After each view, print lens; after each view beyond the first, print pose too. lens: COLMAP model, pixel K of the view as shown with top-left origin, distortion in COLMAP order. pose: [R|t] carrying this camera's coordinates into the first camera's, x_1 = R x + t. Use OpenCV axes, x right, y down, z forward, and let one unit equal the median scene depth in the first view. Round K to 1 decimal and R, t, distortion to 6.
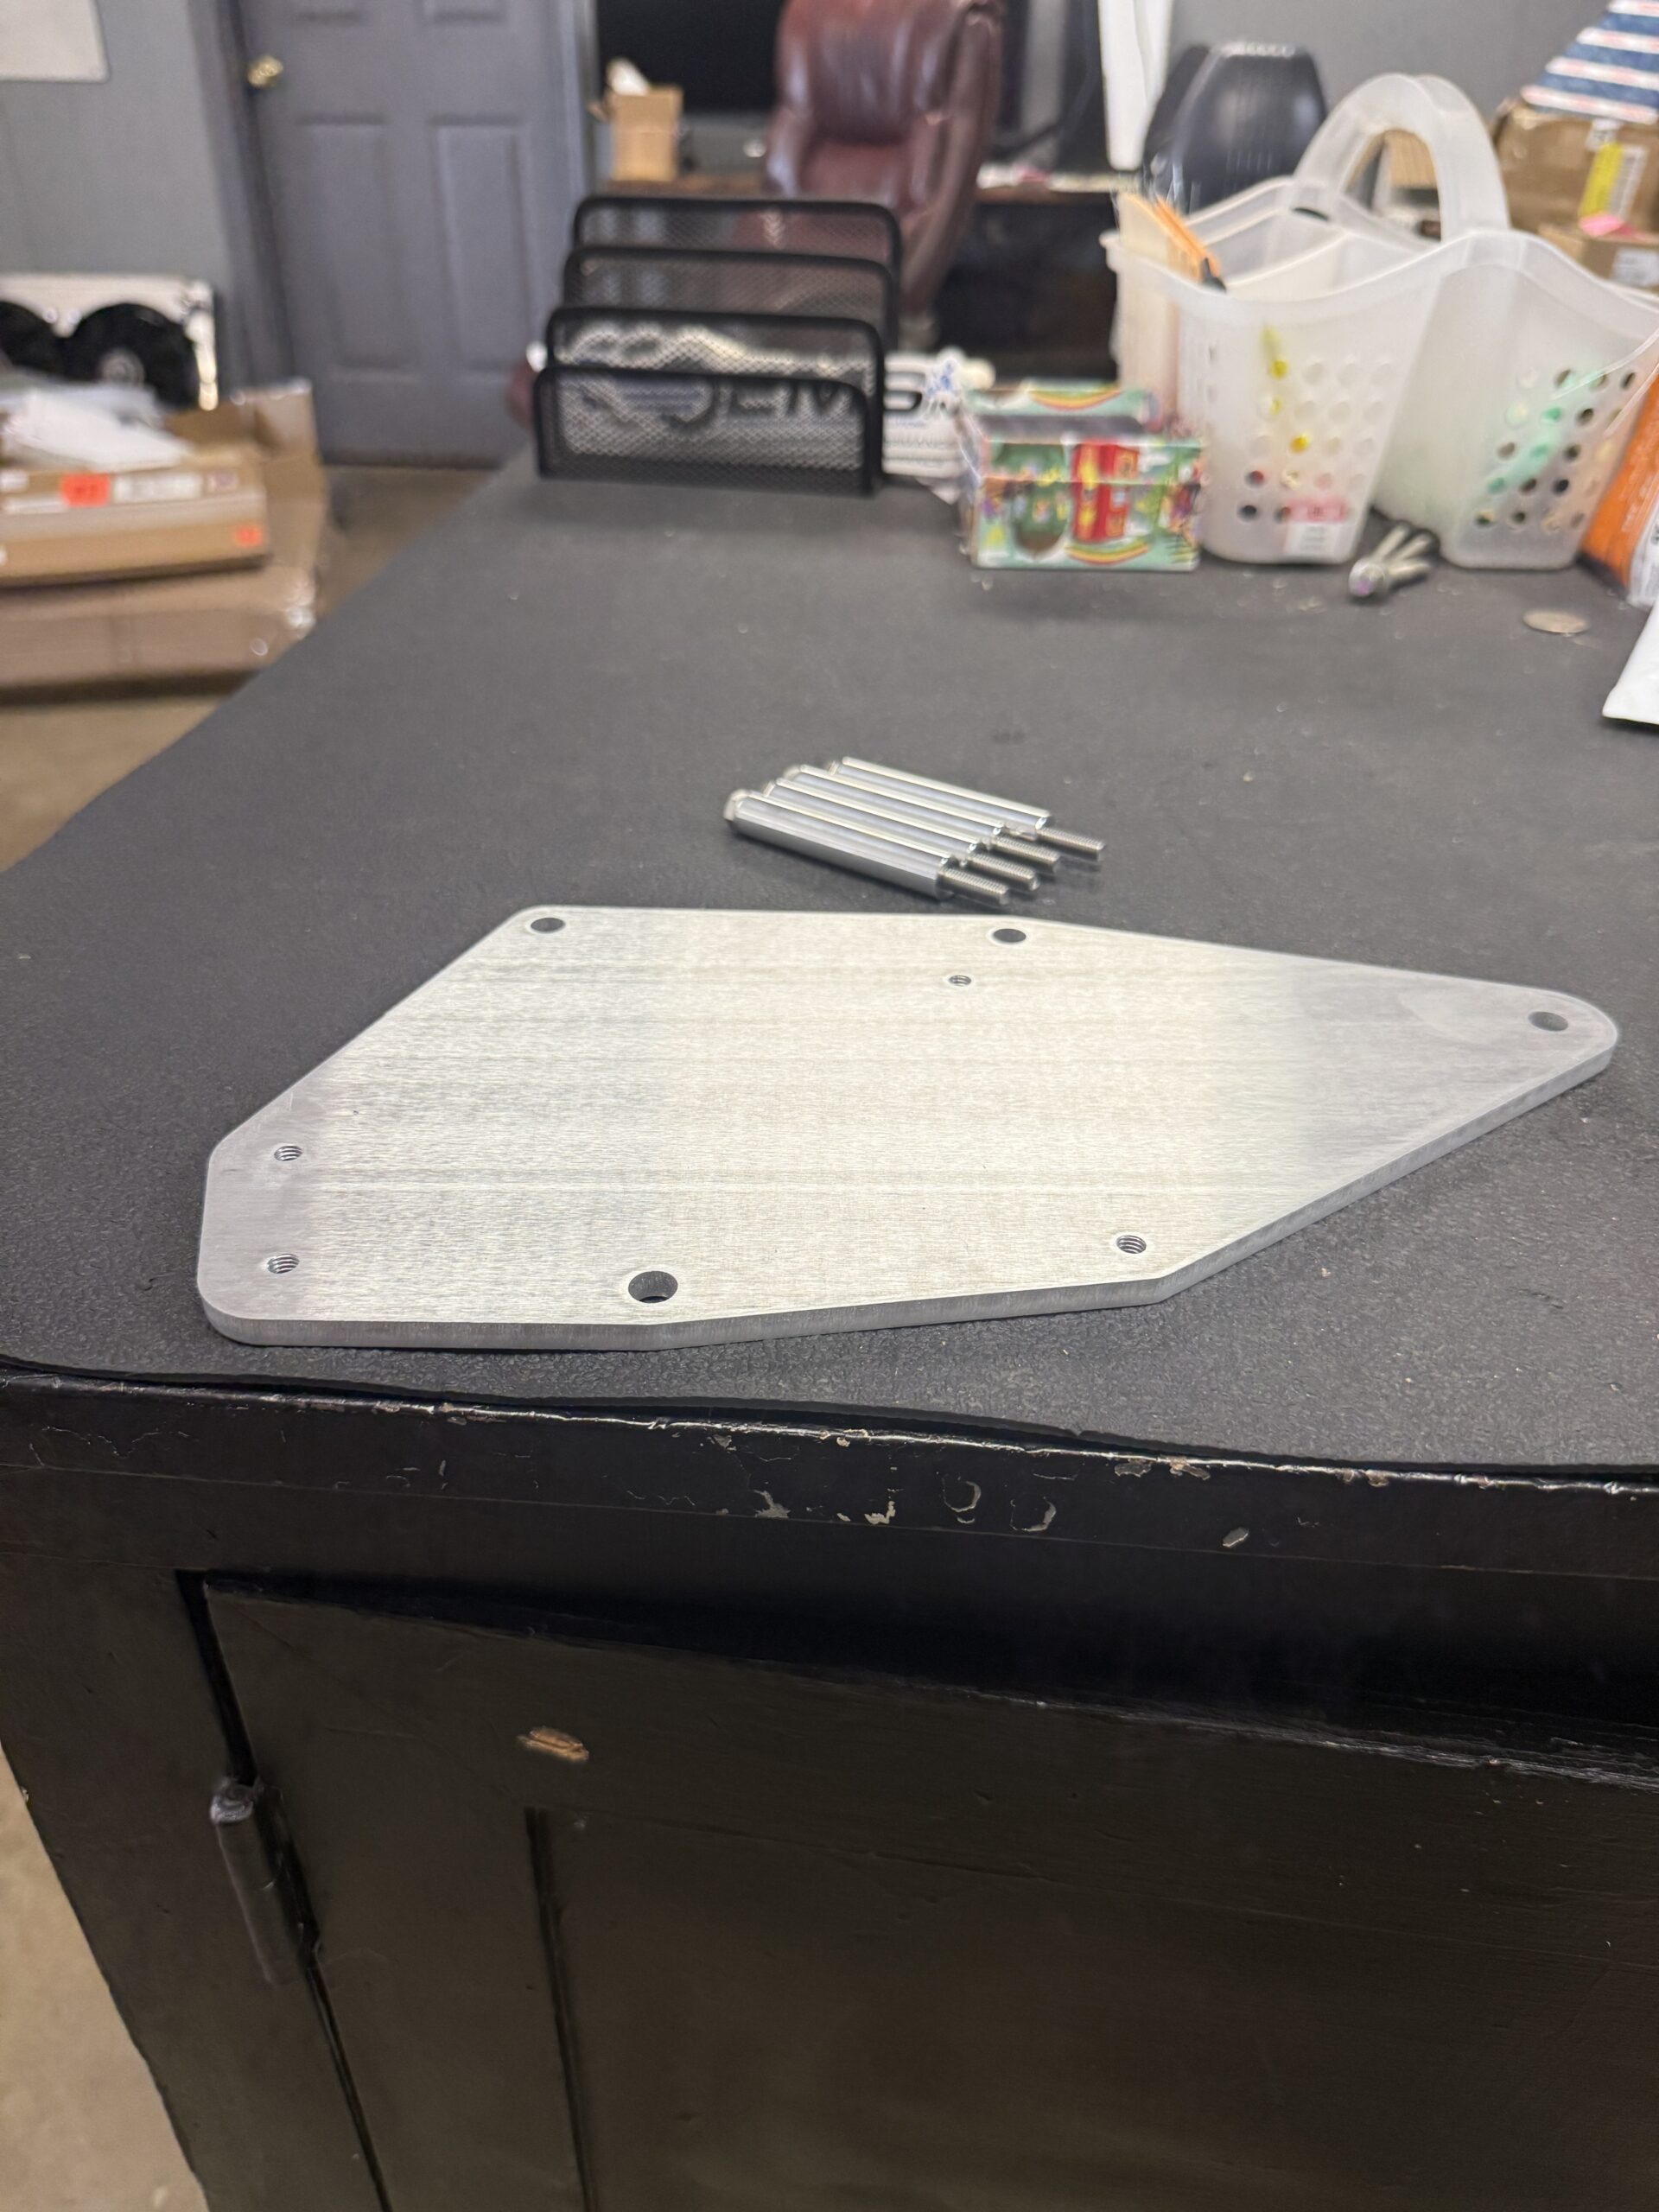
lens RADIAL K [[1541.6, 0, 829.5], [0, 1541.6, 1106.0], [0, 0, 1]] dist [0.004663, 0.002275]
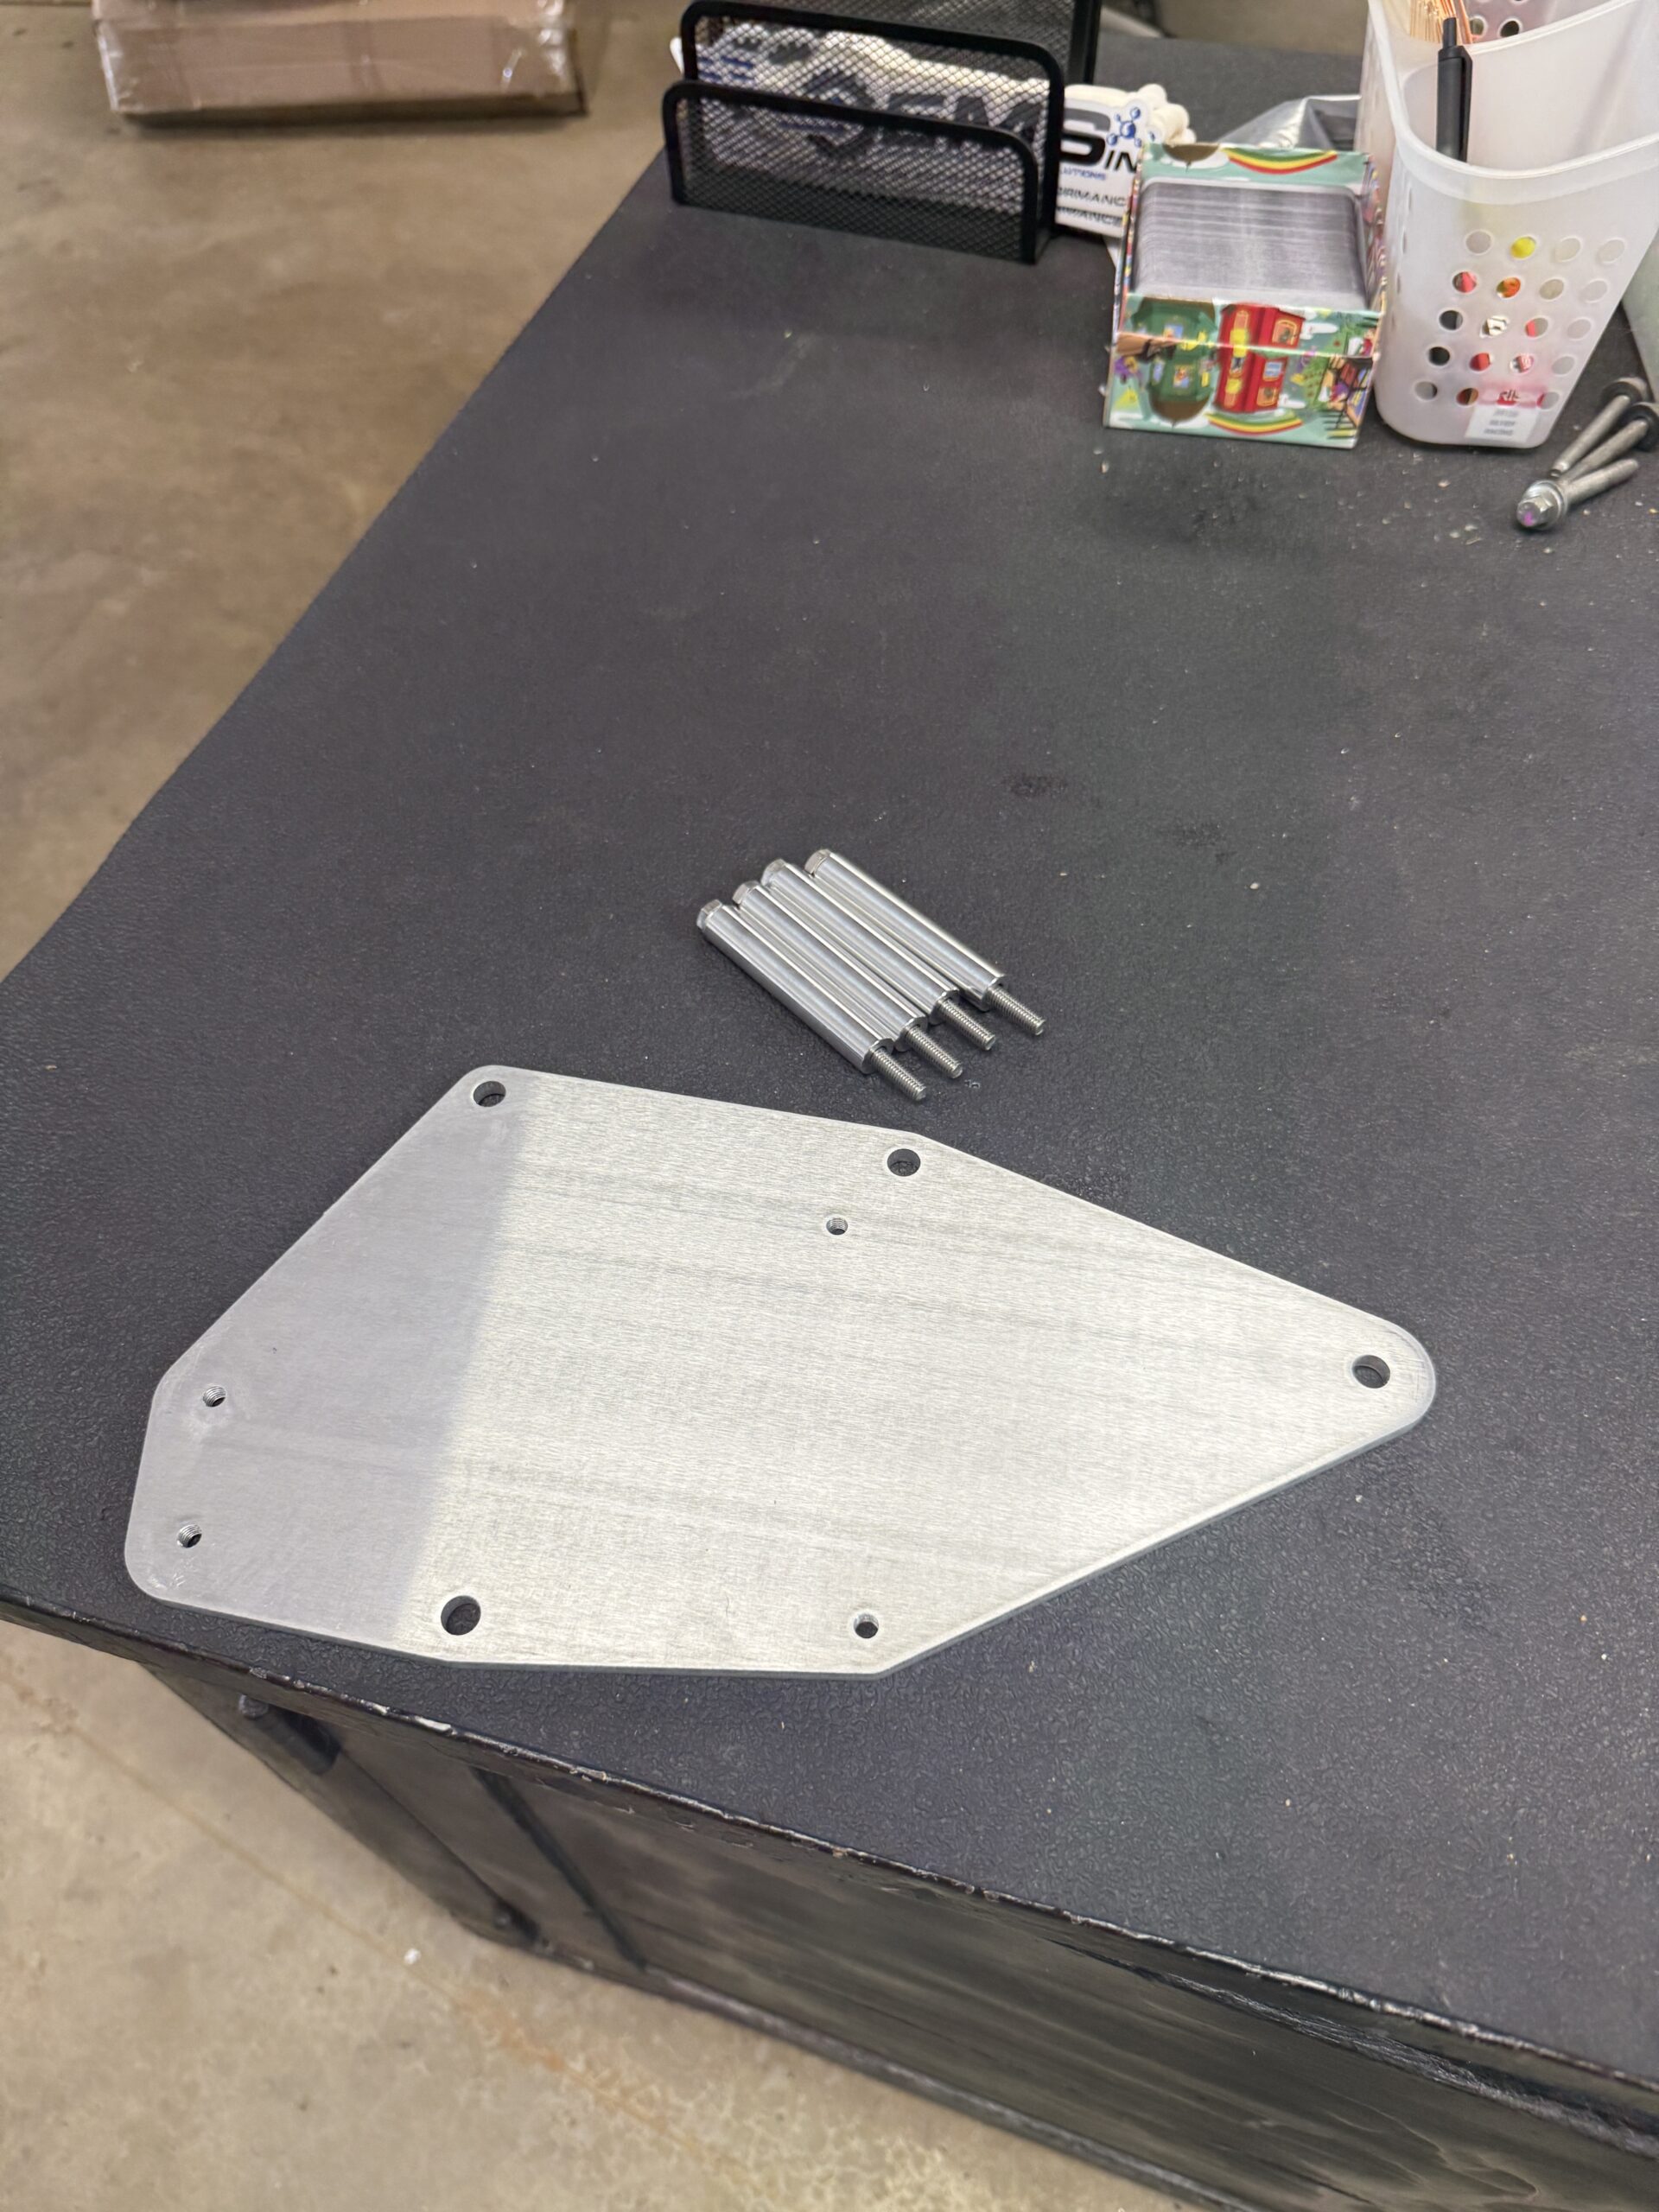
lens RADIAL K [[1542.3, 0, 829.5], [0, 1542.3, 1106.0], [0, 0, 1]] dist [-0.022986, -0.000887]
pose [[0.981823, 0.133367, -0.135045, 0.112670], [-0.079862, 0.935751, 0.343500, -0.278557], [0.172180, -0.326471, 0.929393, 0.015642]]
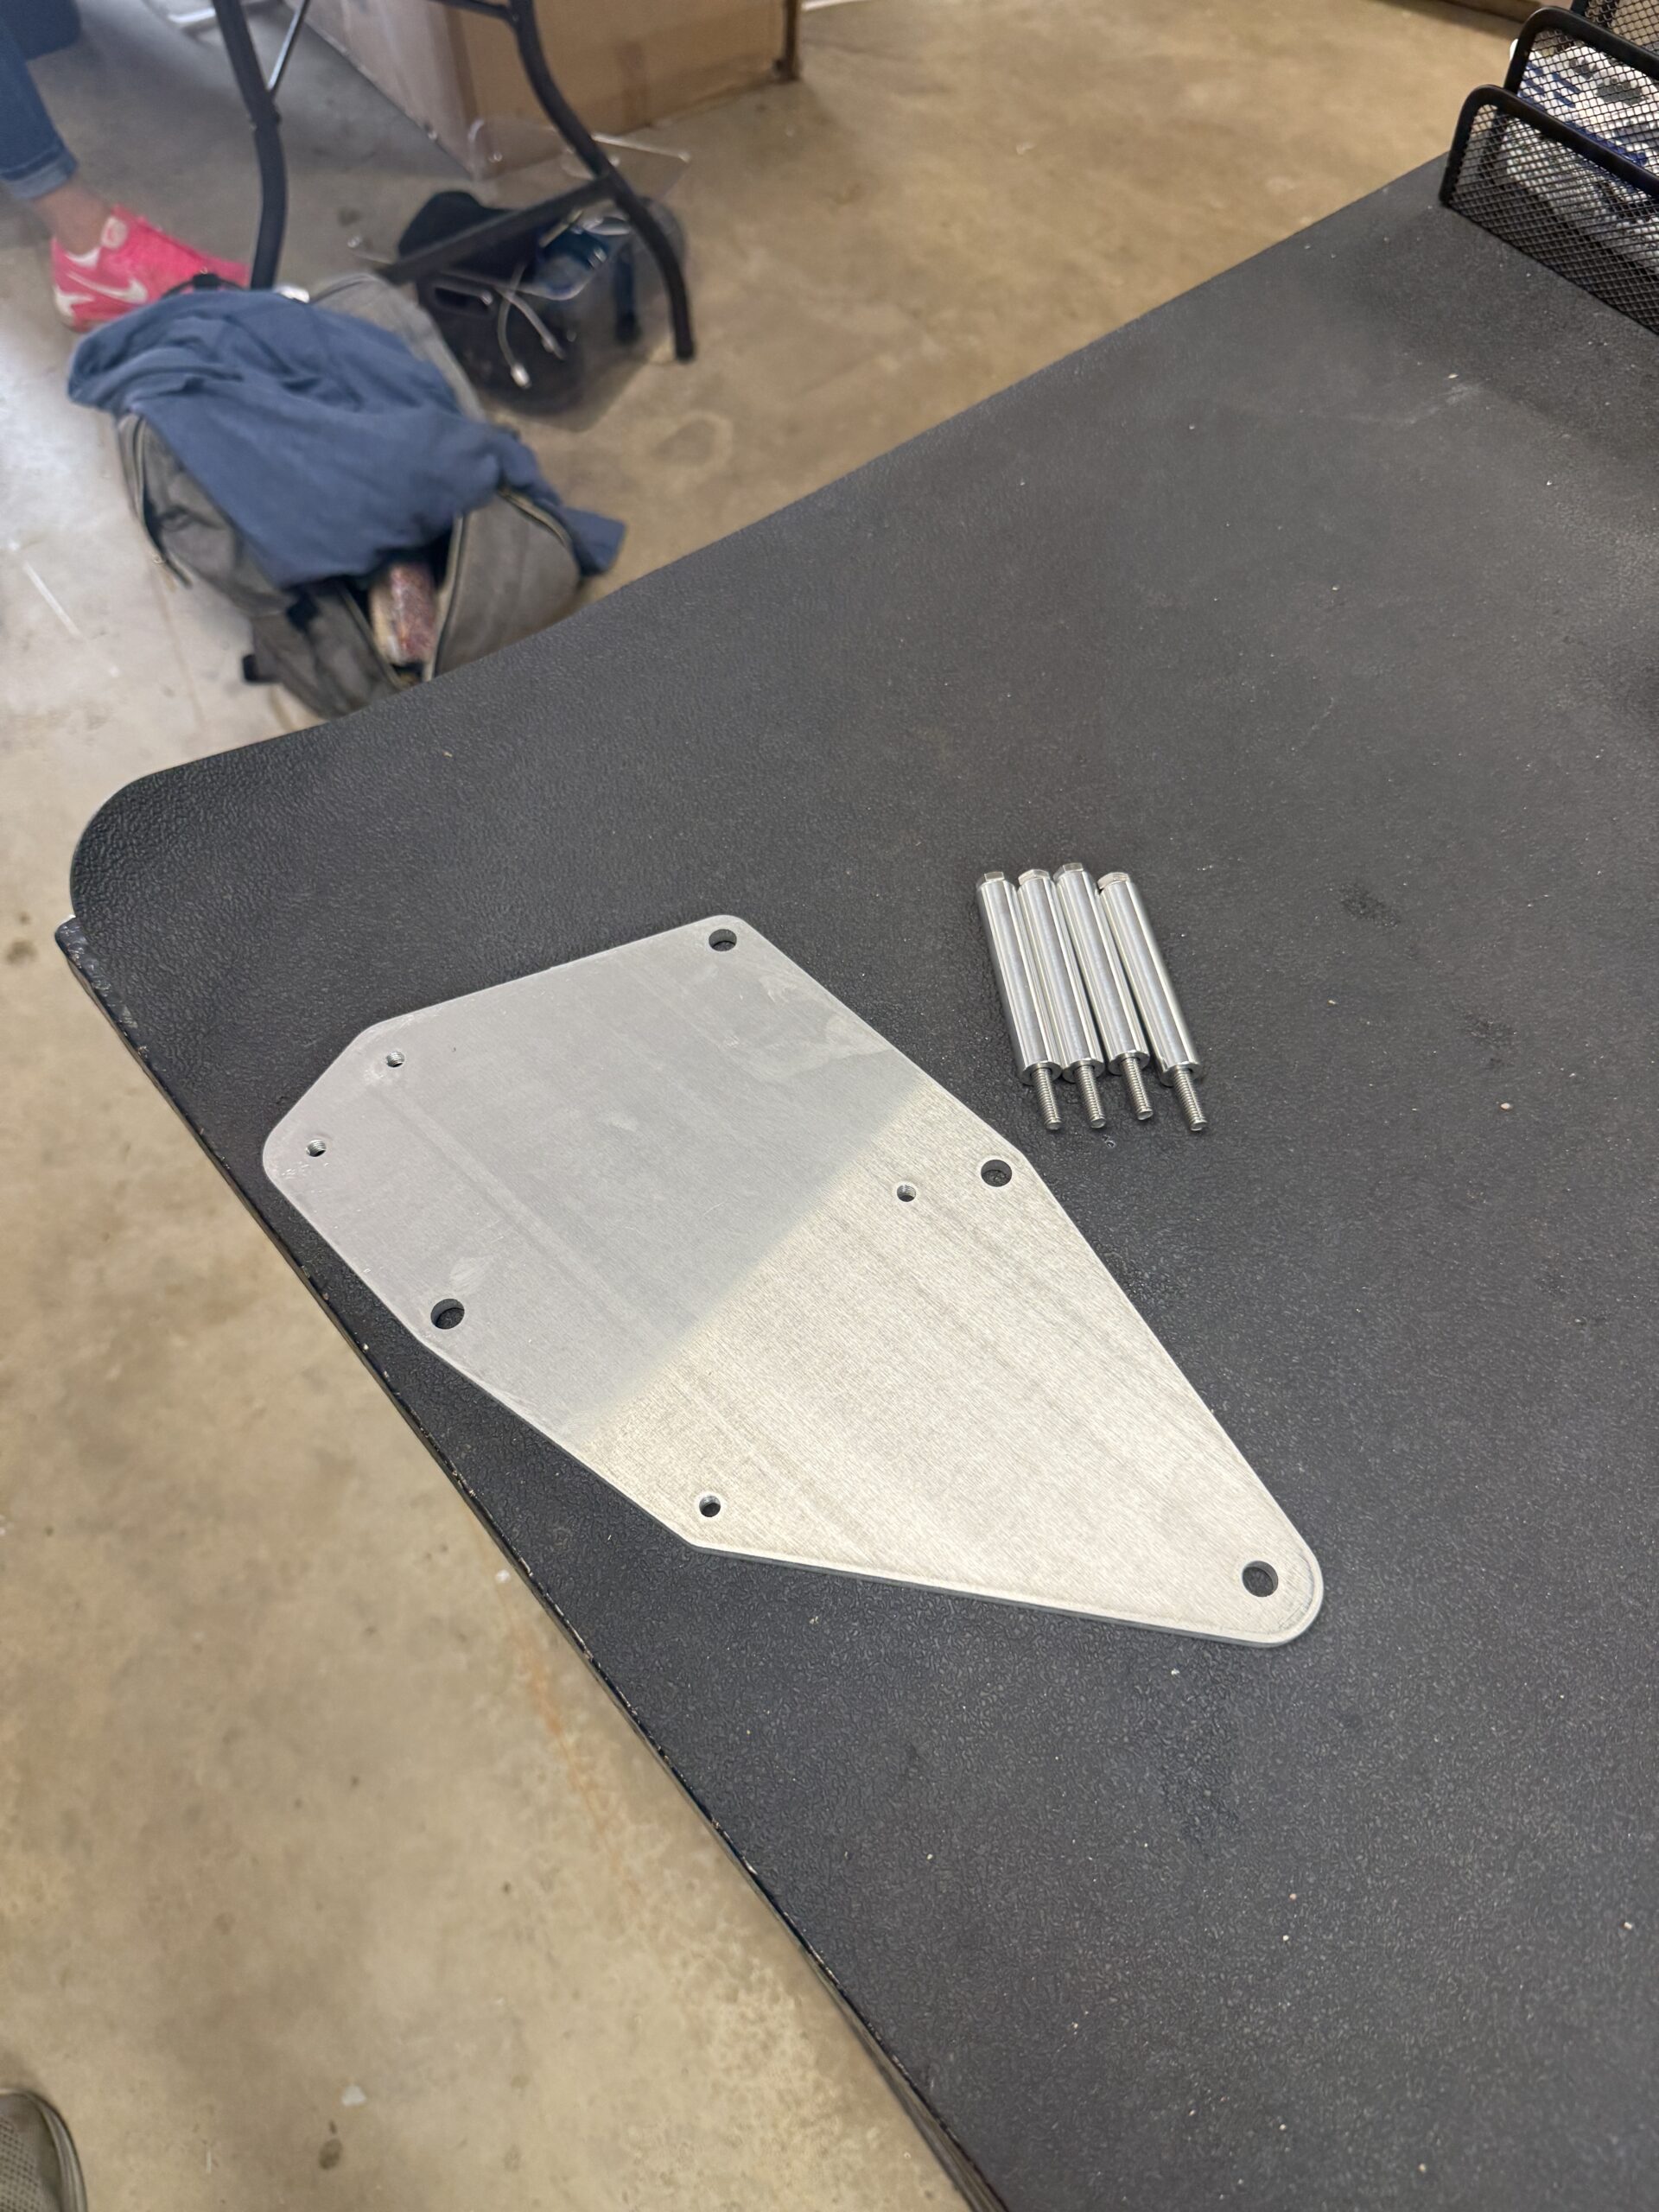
lens RADIAL K [[1527.6, 0, 839.7], [0, 1527.6, 1093.6], [0, 0, 1]] dist [-0.021999, 0.001848]
pose [[0.717189, 0.586656, -0.376130, 0.231106], [-0.391324, 0.785636, 0.479209, -0.355288], [0.576632, -0.196495, 0.793023, 0.037710]]
